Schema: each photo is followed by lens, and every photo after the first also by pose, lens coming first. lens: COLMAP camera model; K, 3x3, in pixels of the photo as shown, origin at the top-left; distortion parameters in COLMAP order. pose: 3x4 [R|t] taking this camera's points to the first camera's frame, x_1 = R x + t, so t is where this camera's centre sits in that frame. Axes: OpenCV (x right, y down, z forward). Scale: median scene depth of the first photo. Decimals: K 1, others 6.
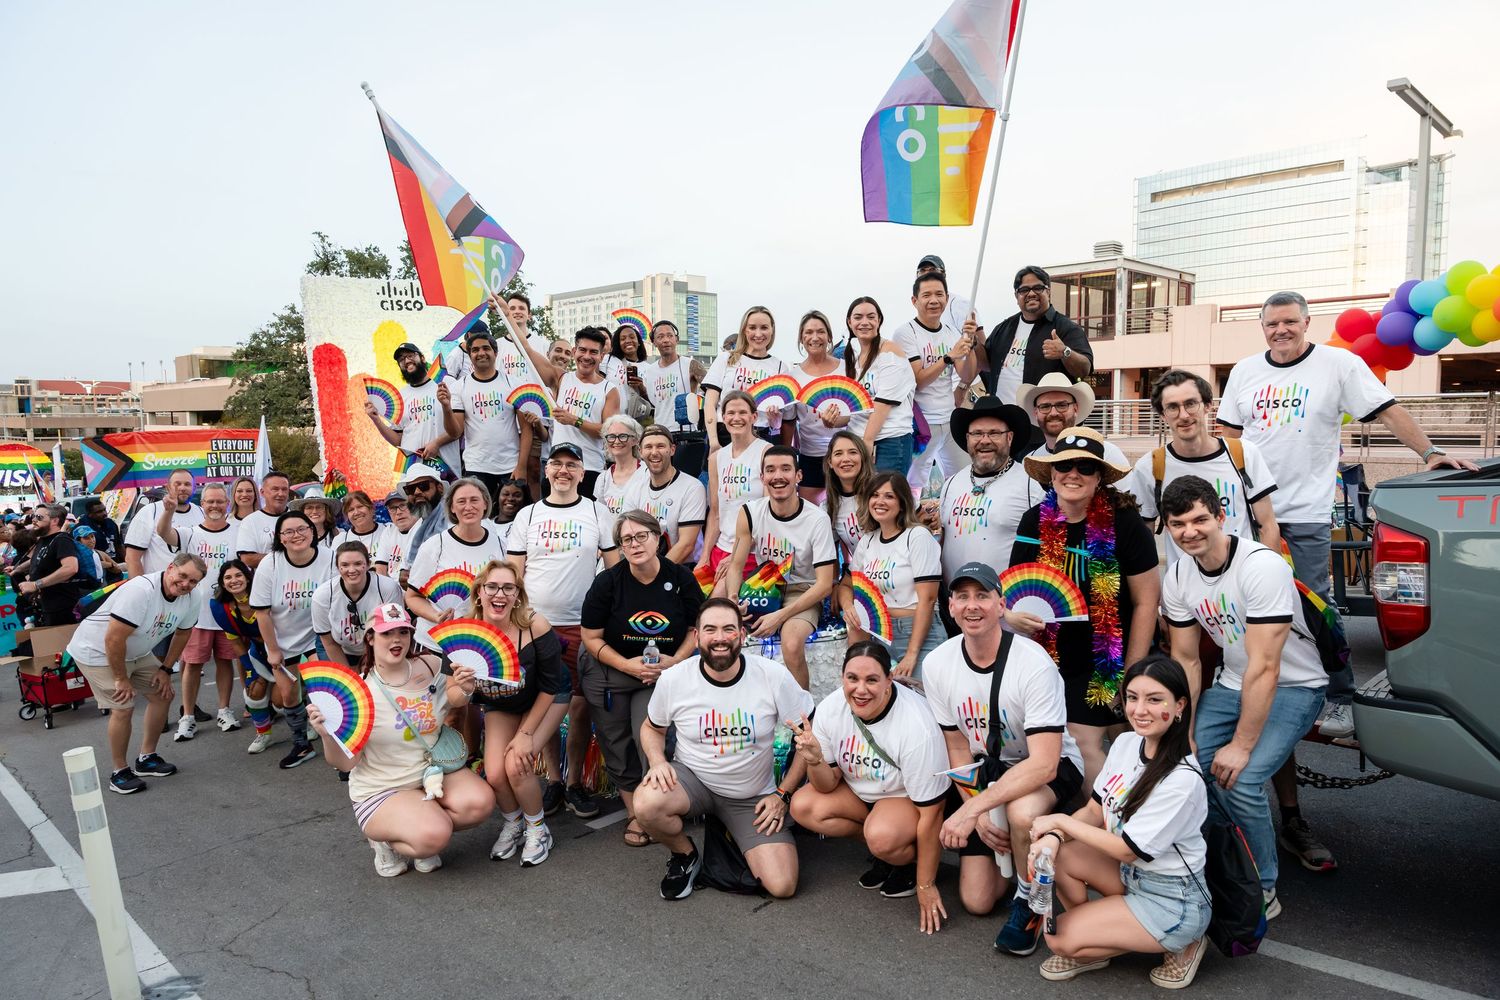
lens RADIAL K [[1021.2, 0, 748.4], [0, 1021.2, 499.5], [0, 0, 1]] dist [-0.001603, -0.005568]
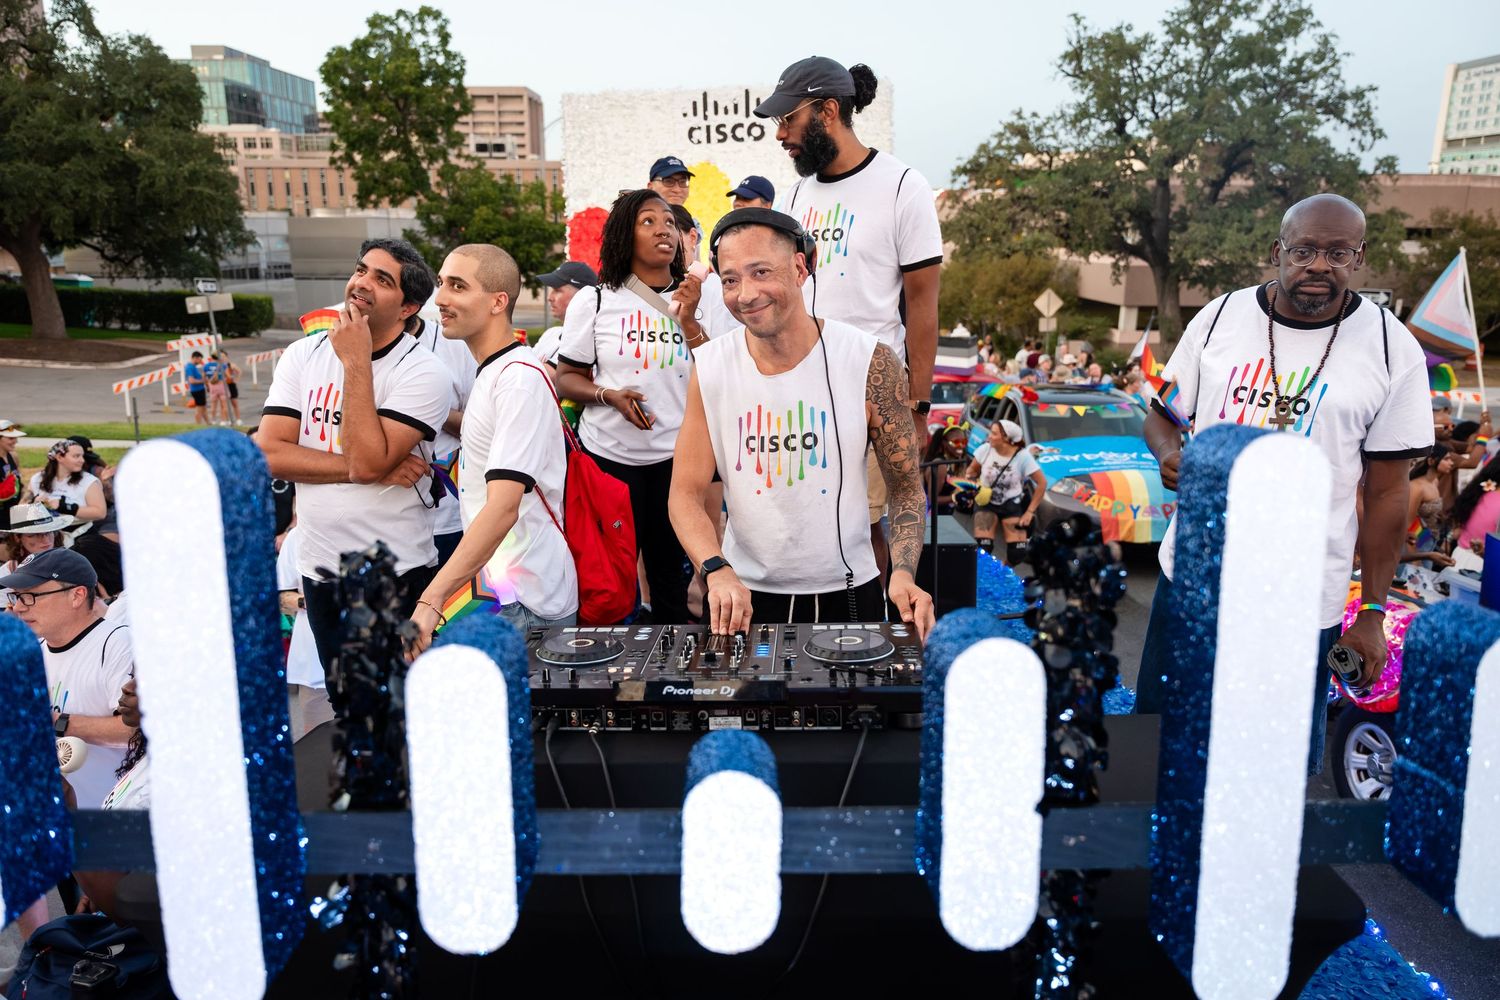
lens RADIAL K [[1021.2, 0, 747.8], [0, 1021.2, 499.0], [0, 0, 1]] dist [-0.001603, -0.005568]
pose [[0.707584, 0.192986, -0.679766, 0.030637], [-0.062274, 0.975271, 0.212058, -0.034466], [0.703880, -0.107717, 0.702104, 0.179431]]
